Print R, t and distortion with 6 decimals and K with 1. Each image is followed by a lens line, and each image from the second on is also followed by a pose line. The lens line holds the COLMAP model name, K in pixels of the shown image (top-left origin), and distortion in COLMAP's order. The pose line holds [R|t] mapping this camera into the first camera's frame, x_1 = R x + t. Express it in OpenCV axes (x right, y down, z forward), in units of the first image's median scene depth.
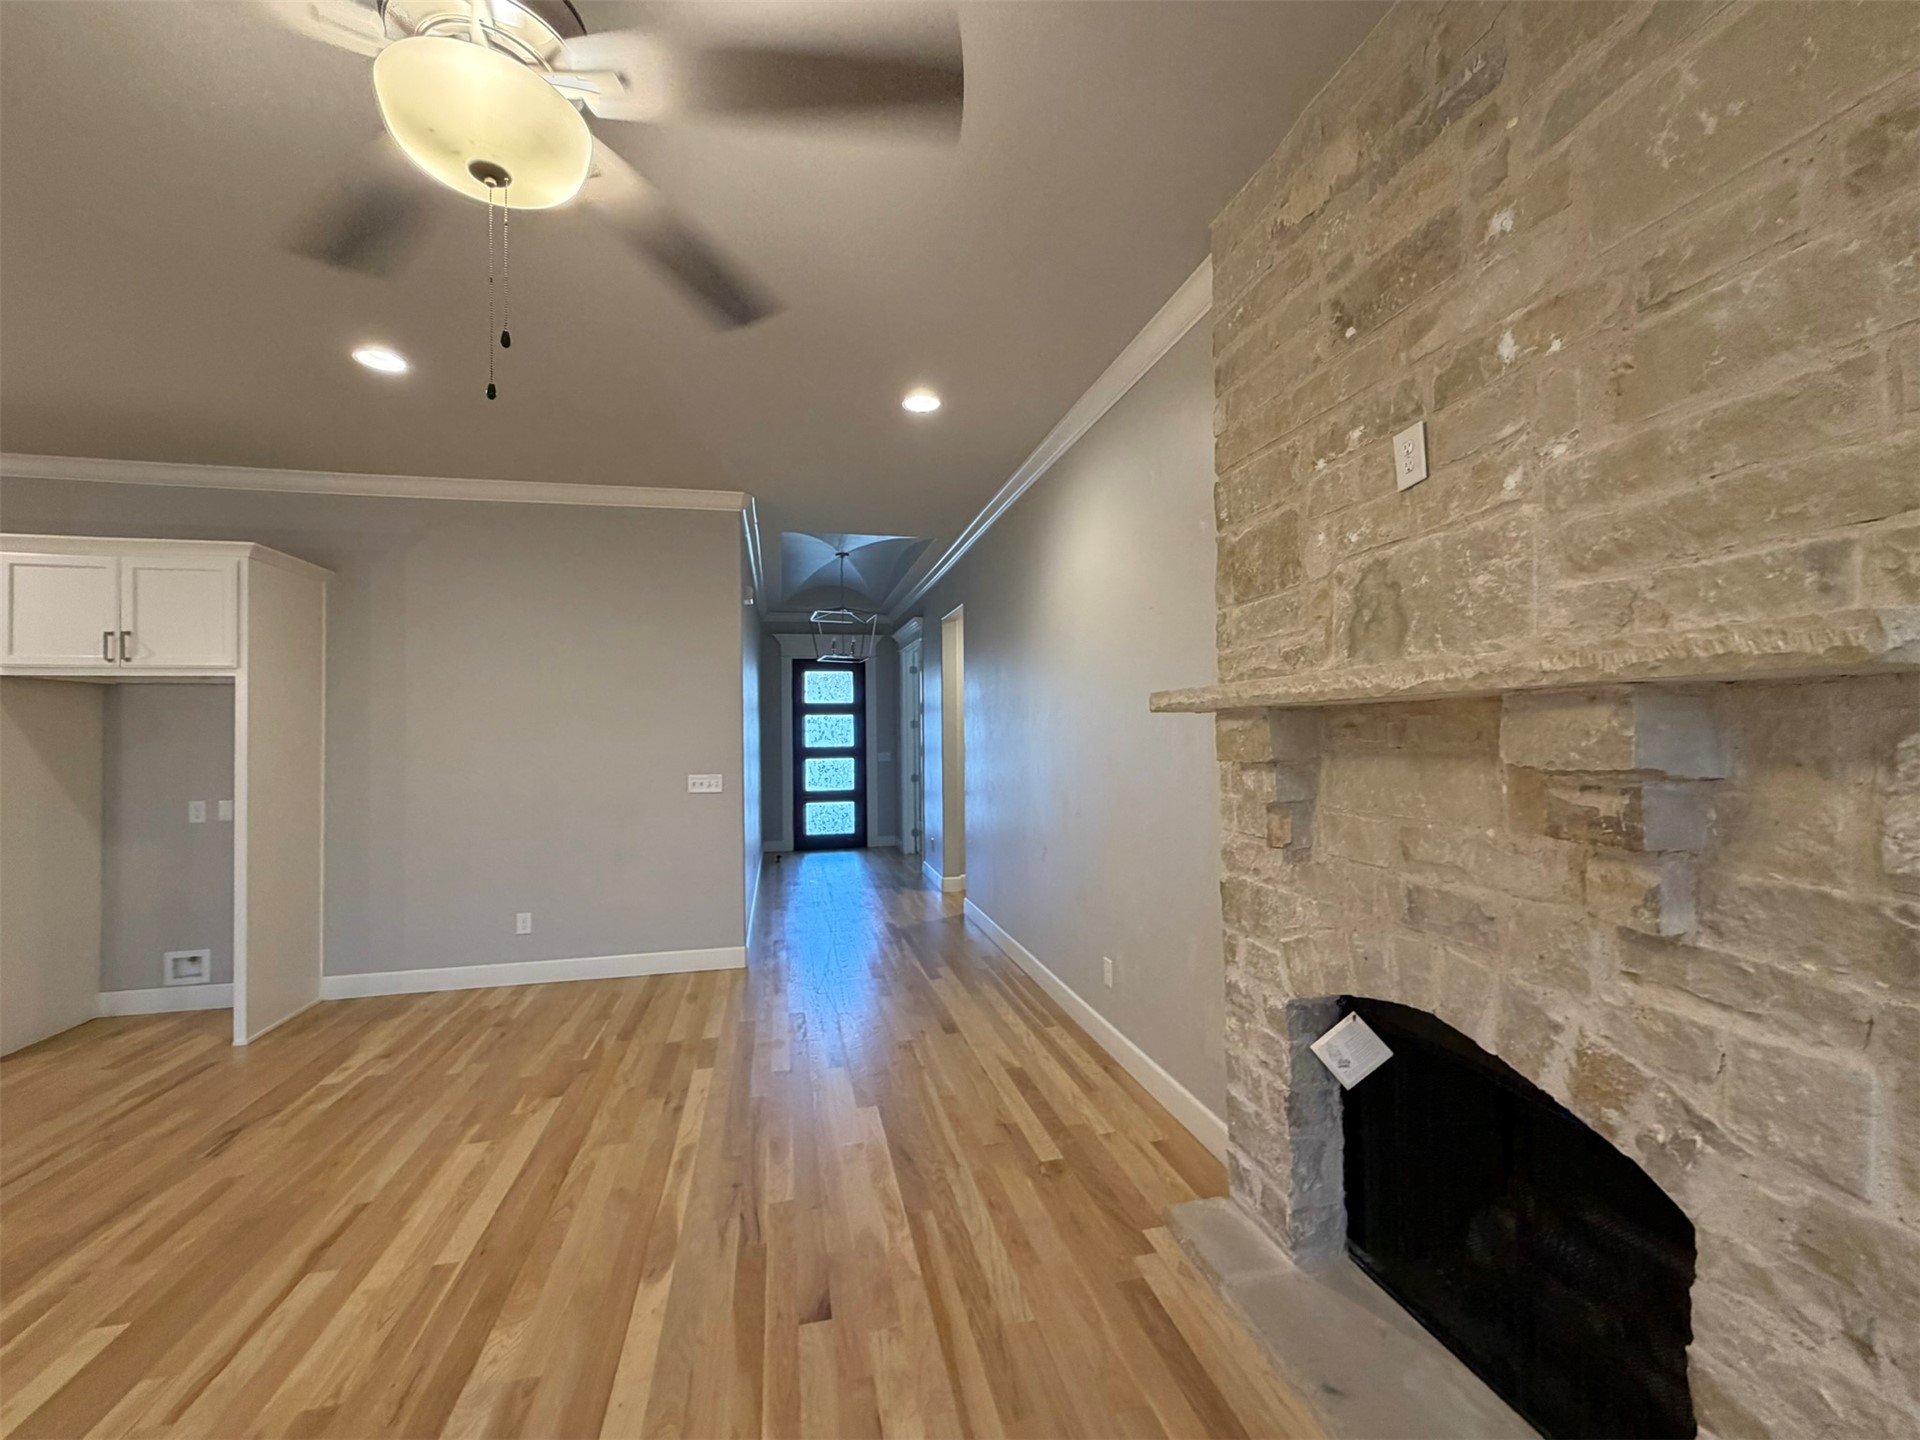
lens RADIAL K [[764.2, 0, 955.0], [0, 764.2, 718.4], [0, 0, 1]] dist [-0.000878, 0.000365]
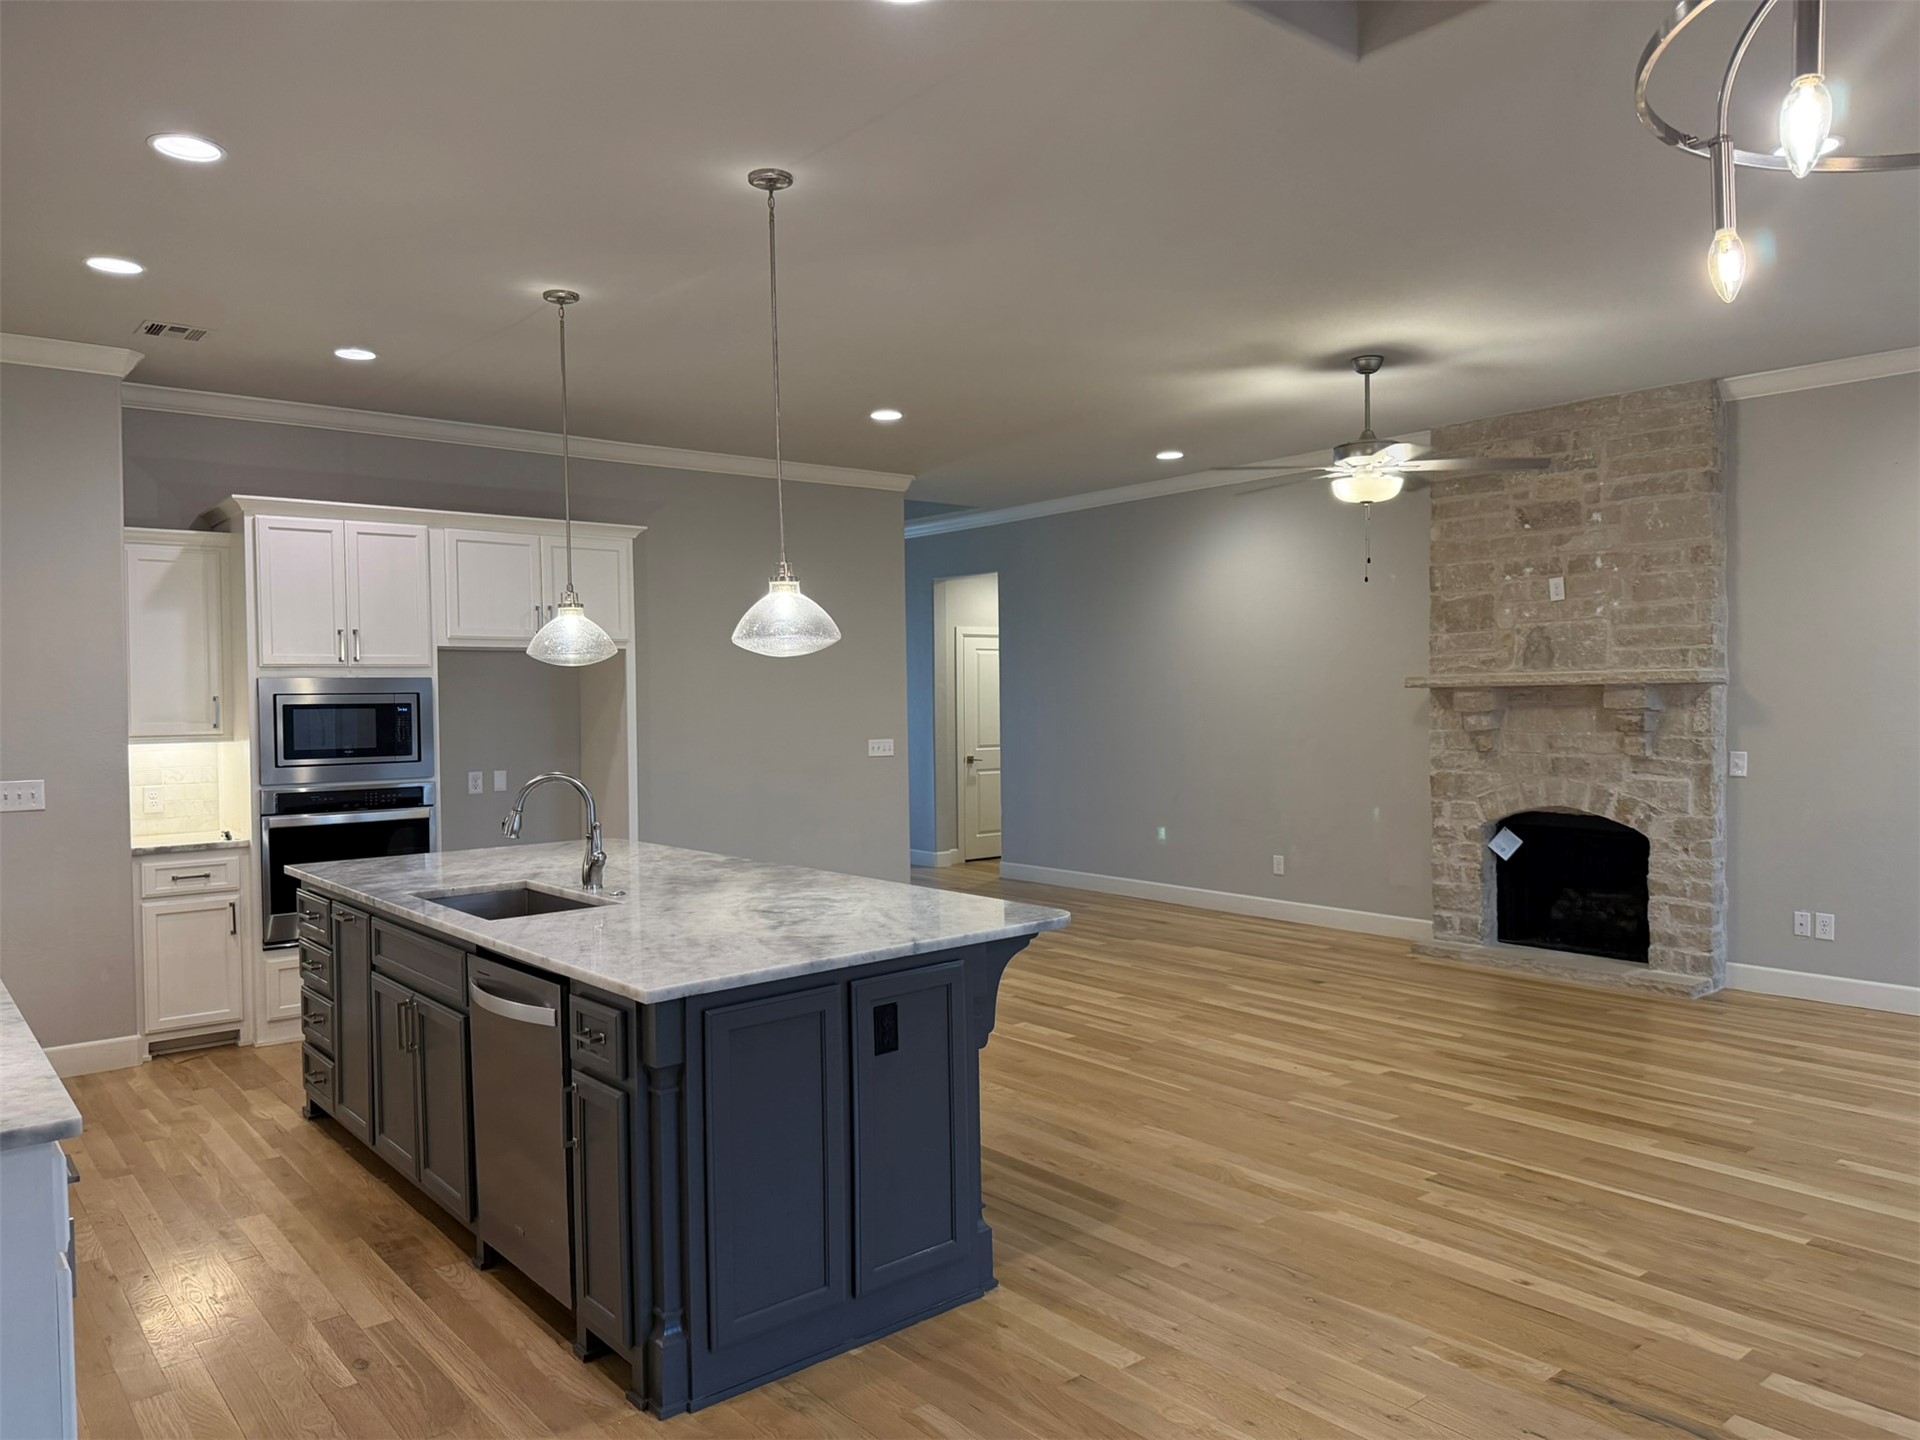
lens RADIAL K [[1347.4, 0, 969.7], [0, 1347.4, 721.0], [0, 0, 1]] dist [0.055791, -0.095872]
pose [[0.892034, -0.010404, 0.451848, -2.889144], [-0.005397, 0.999419, 0.033667, -0.041443], [-0.451935, -0.032471, 0.891460, -1.950804]]
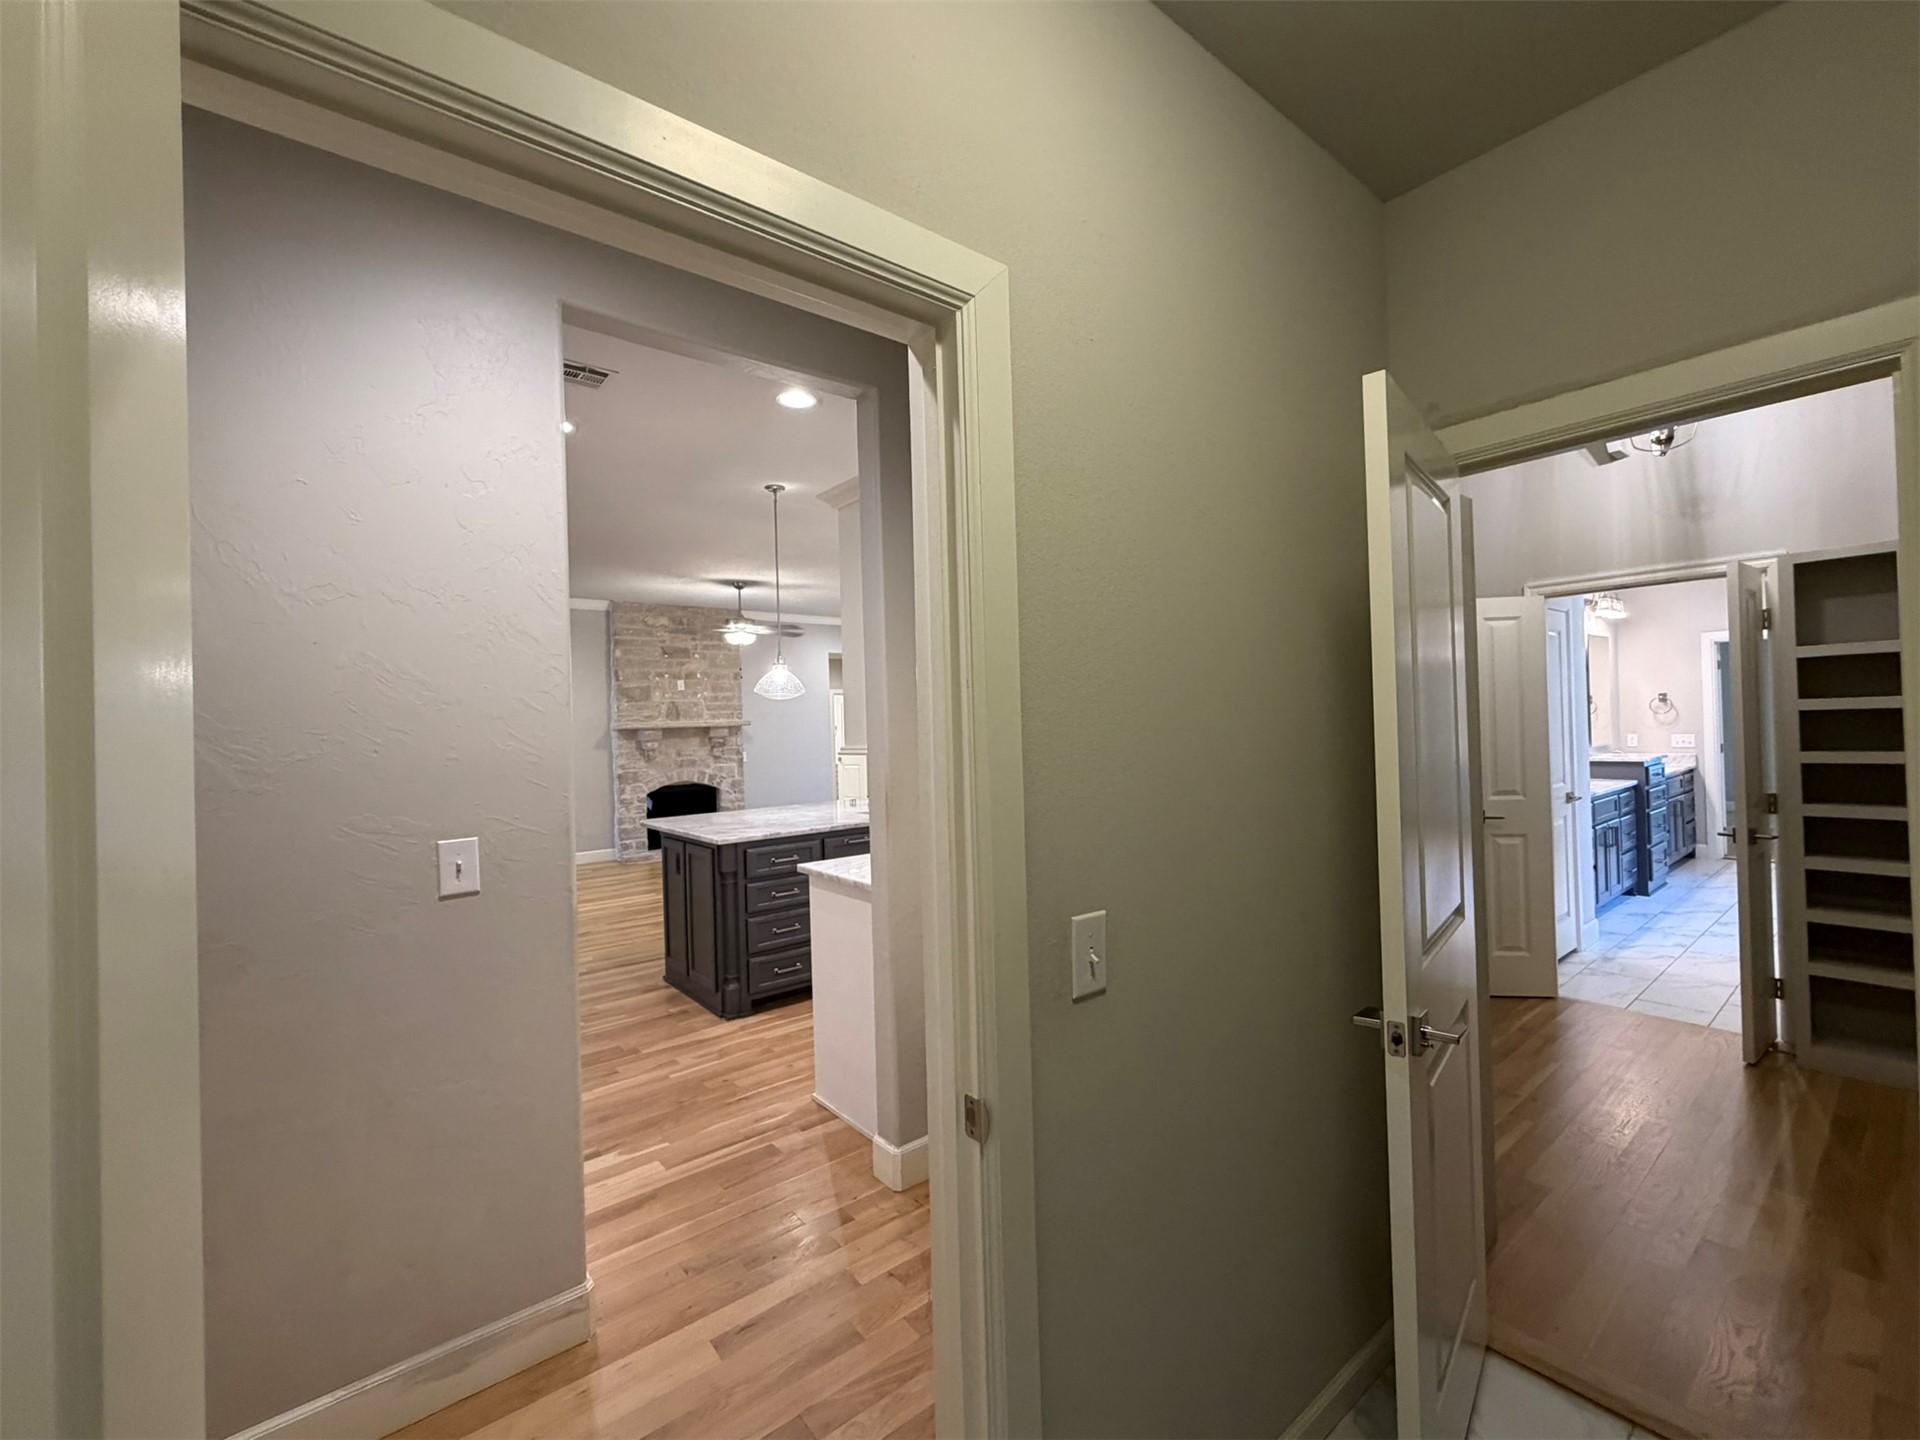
lens RADIAL K [[799.6, 0, 960.0], [0, 799.6, 720.0], [0, 0, 1]] dist [0.000159, 0.000123]
pose [[-0.440457, 0.031150, 0.897233, -5.205634], [0.018767, 0.999499, -0.025488, 0.101931], [-0.897577, 0.005612, -0.440821, 1.607457]]
